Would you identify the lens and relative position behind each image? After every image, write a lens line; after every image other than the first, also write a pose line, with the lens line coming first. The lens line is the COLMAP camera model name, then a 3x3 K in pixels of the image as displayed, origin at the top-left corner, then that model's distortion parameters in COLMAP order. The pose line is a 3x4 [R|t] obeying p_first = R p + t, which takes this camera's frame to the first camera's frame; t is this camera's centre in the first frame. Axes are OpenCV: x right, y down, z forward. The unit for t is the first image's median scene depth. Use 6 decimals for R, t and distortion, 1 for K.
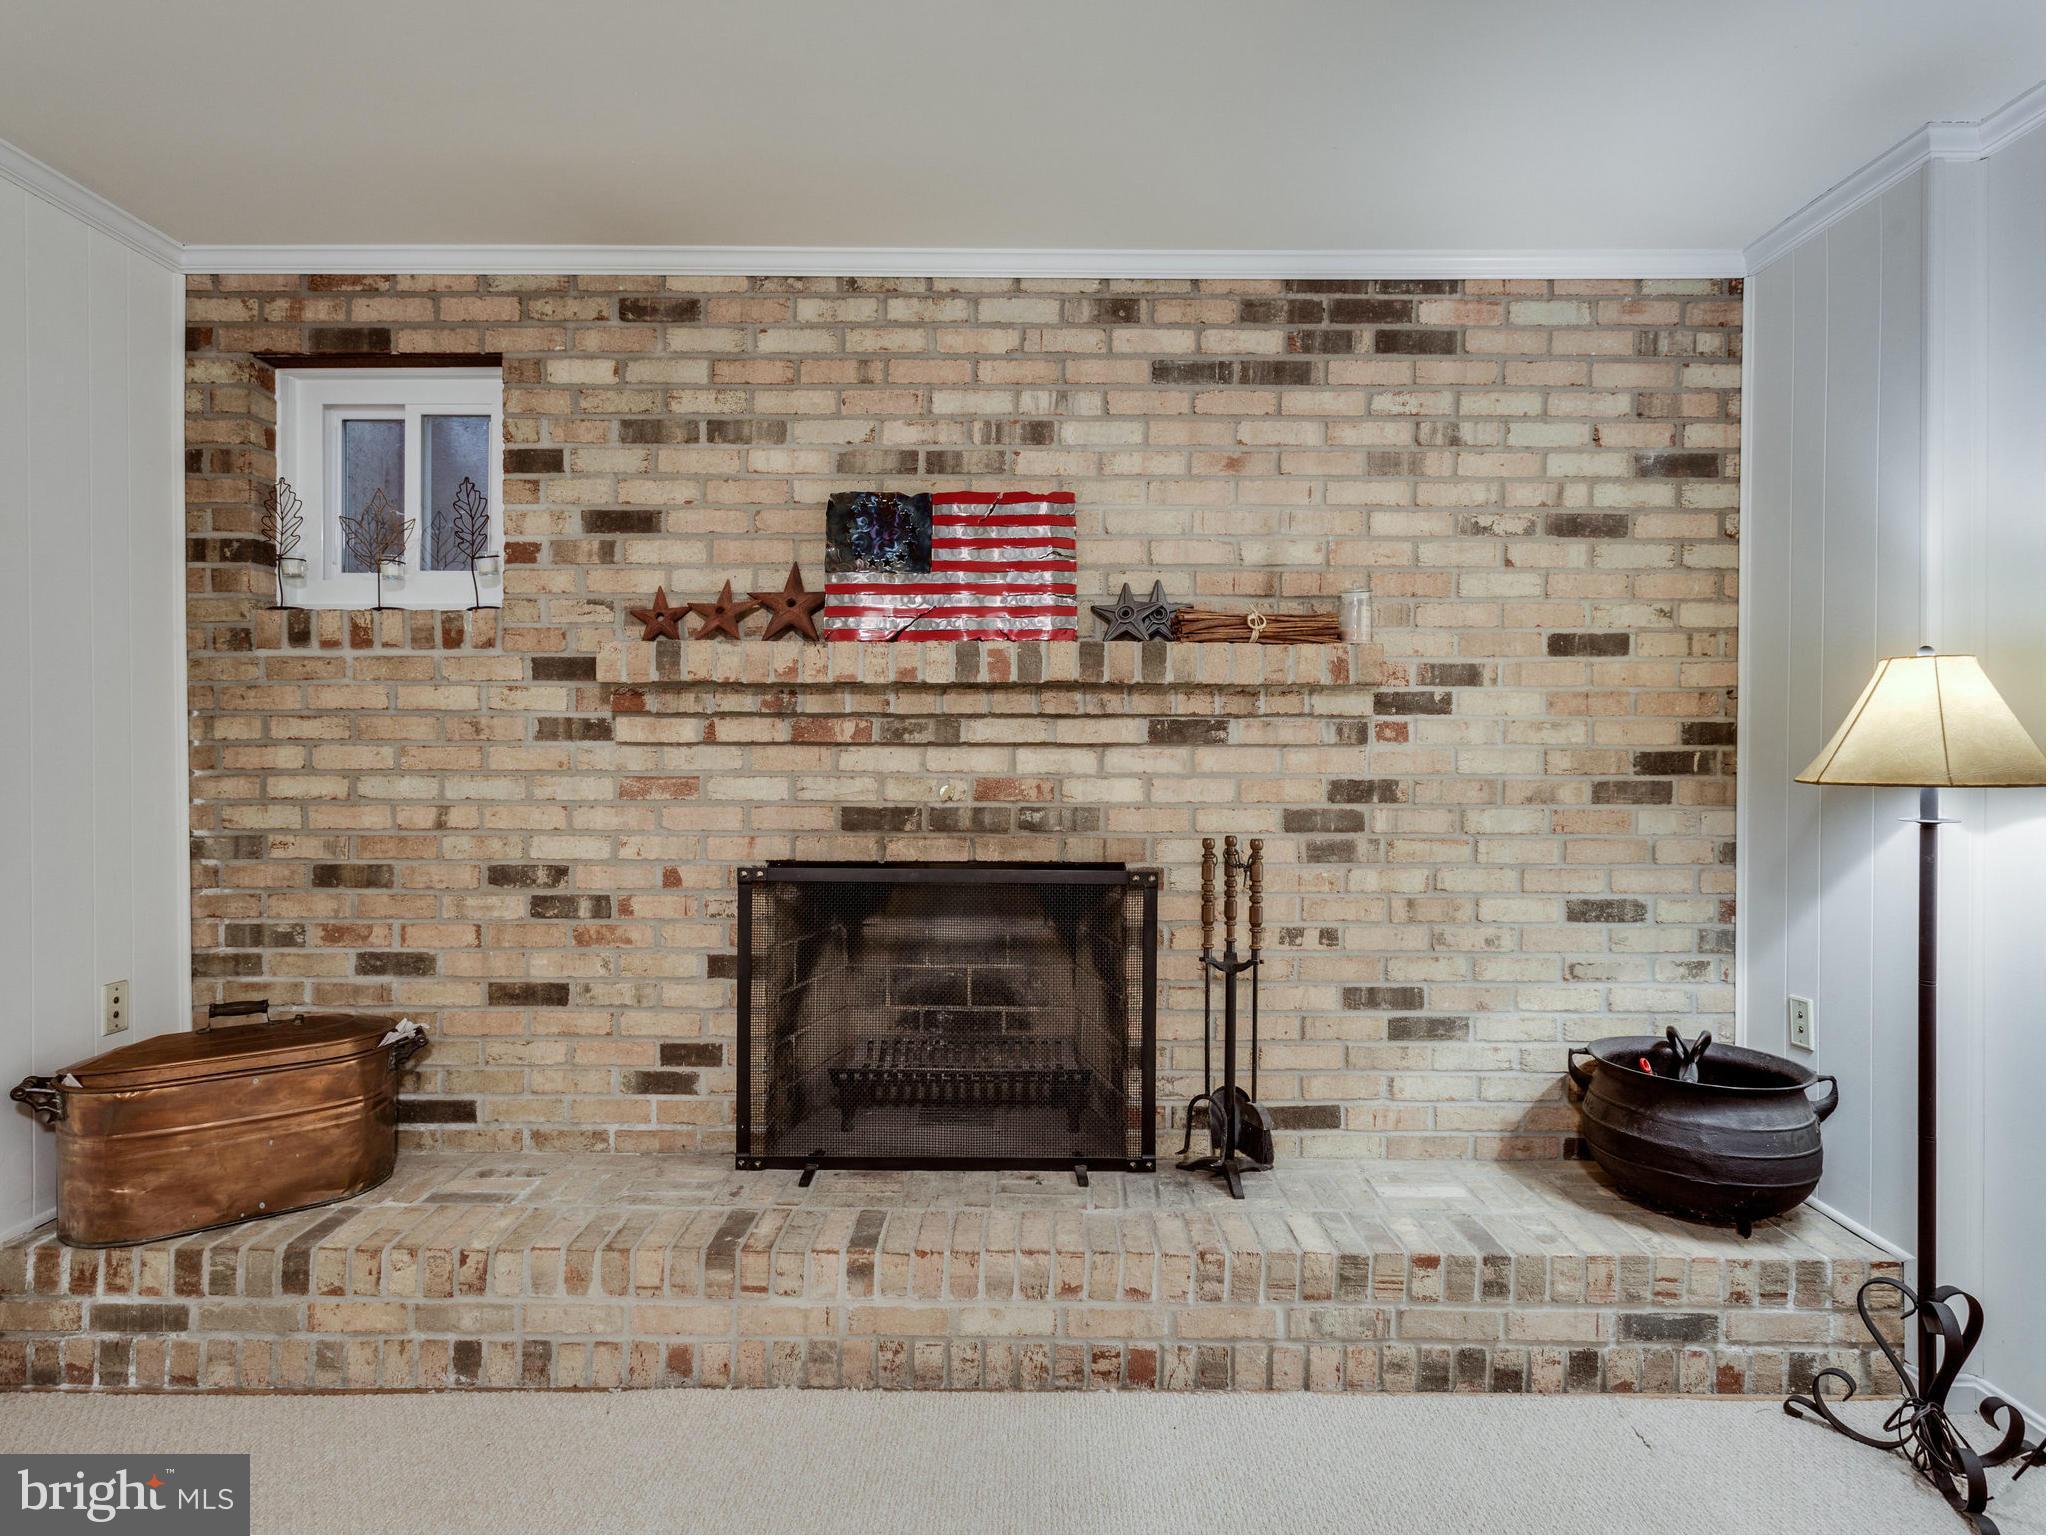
lens RADIAL K [[1100.9, 0, 1024.2], [0, 1100.9, 765.8], [0, 0, 1]] dist [0.003182, 0.001266]
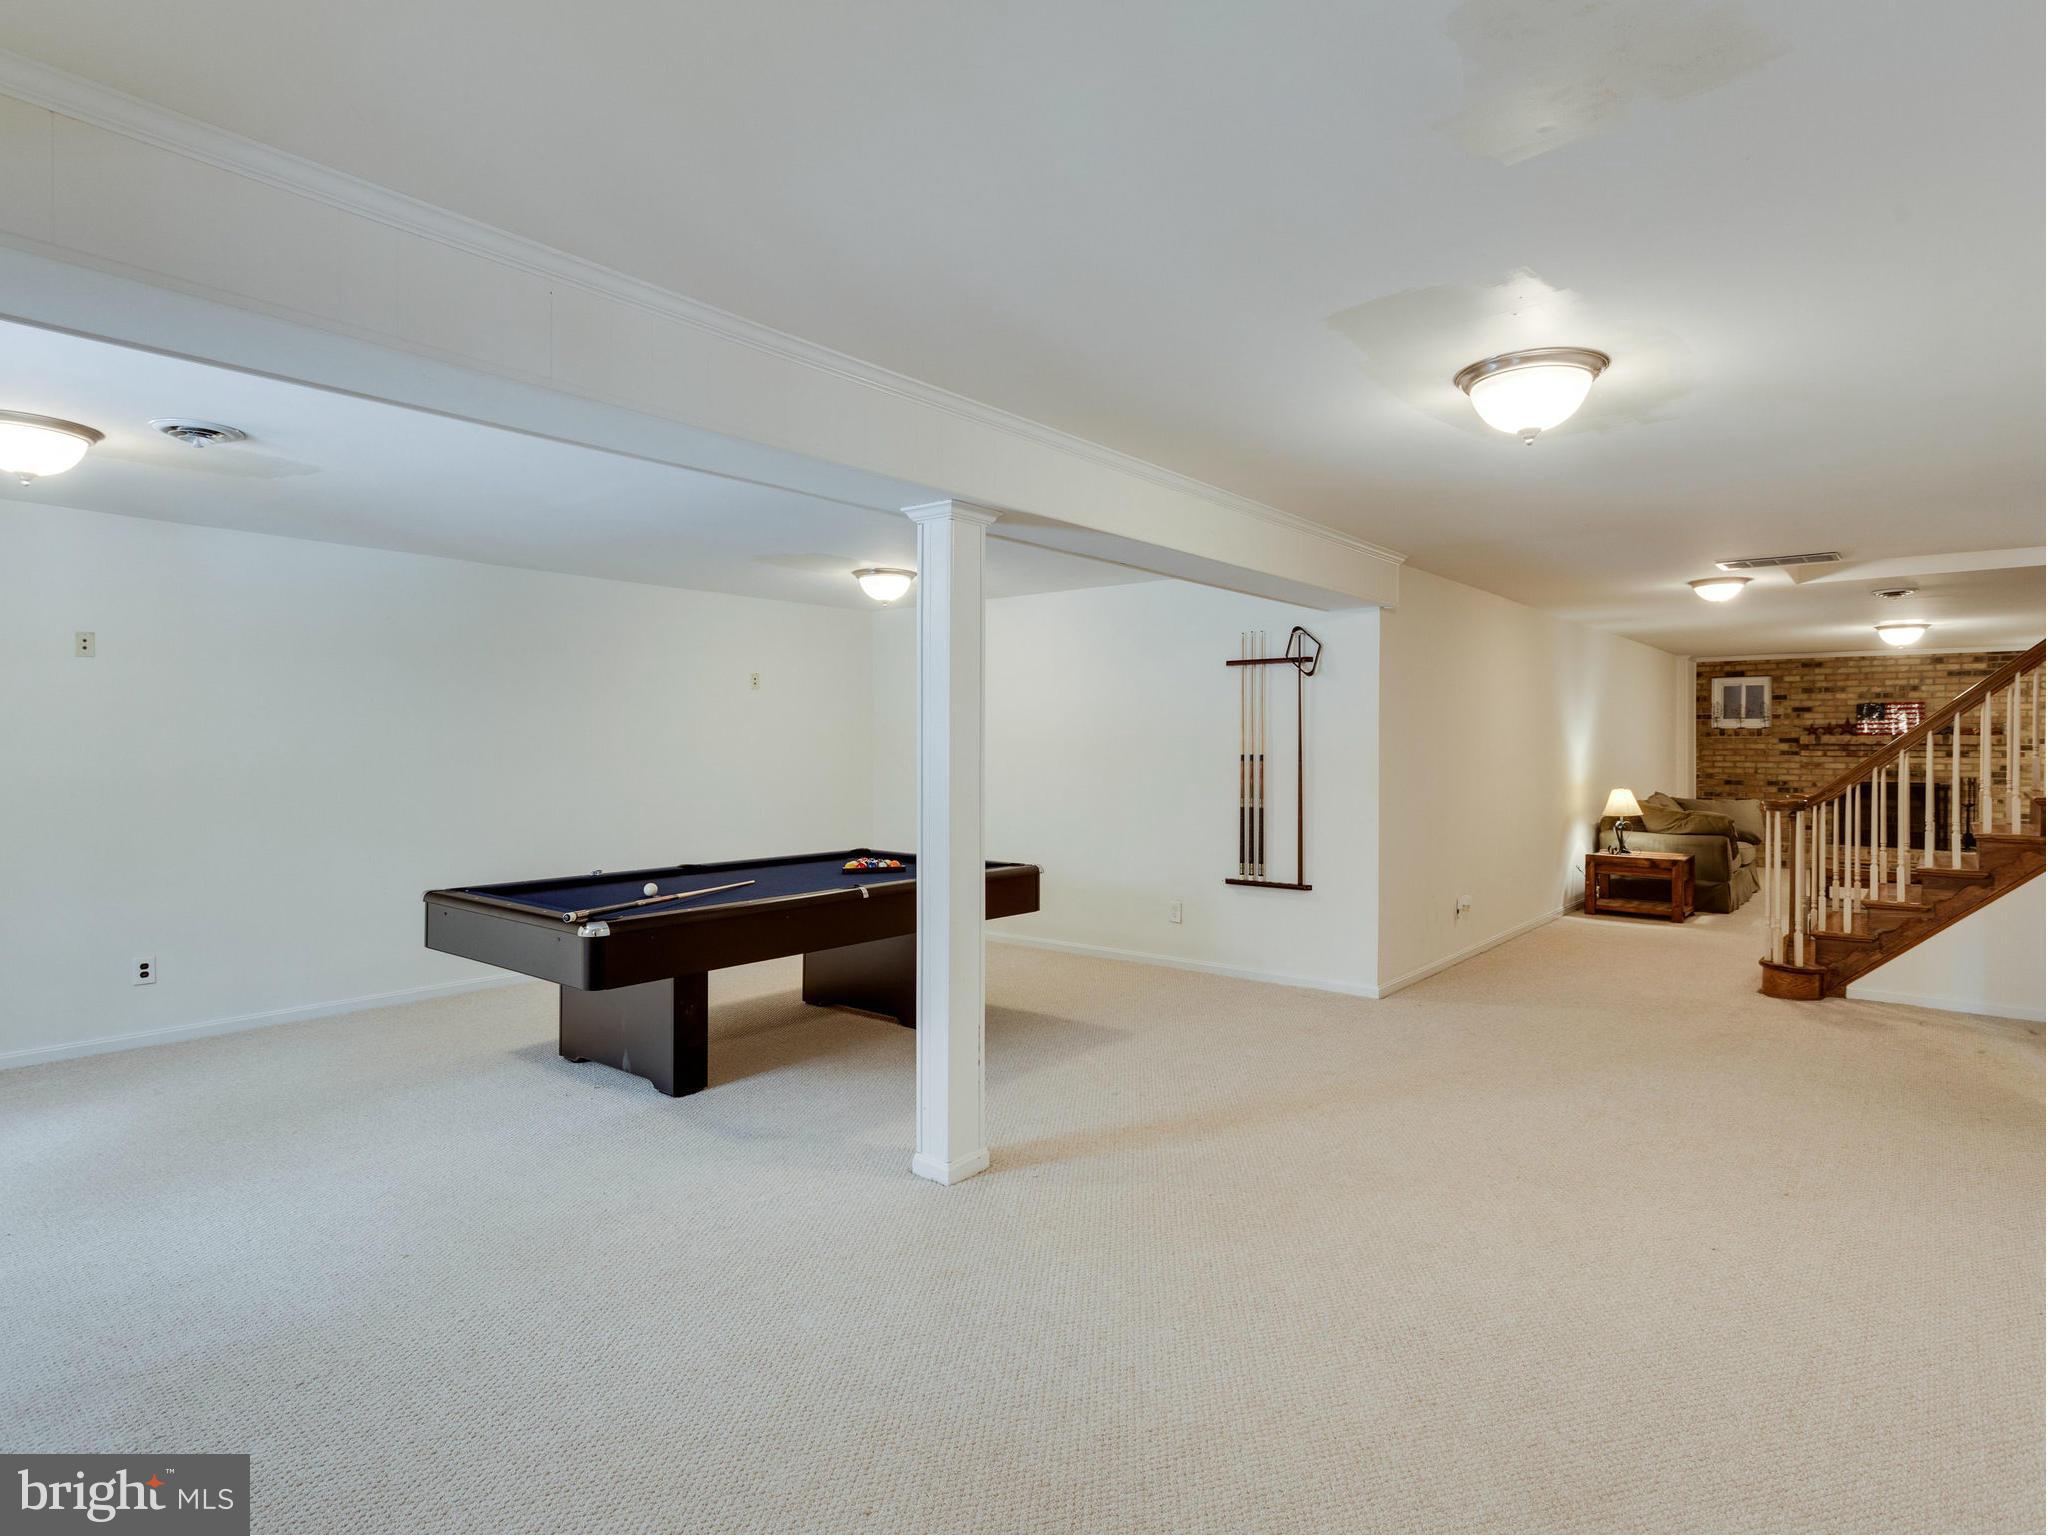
lens RADIAL K [[1100.9, 0, 1022.9], [0, 1100.9, 754.7], [0, 0, 1]] dist [0.003182, 0.001266]
pose [[0.774032, 0.004625, -0.633130, 0.049333], [-0.006699, 0.999977, -0.000884, 0.001049], [0.633111, 0.004925, 0.774045, -4.851742]]
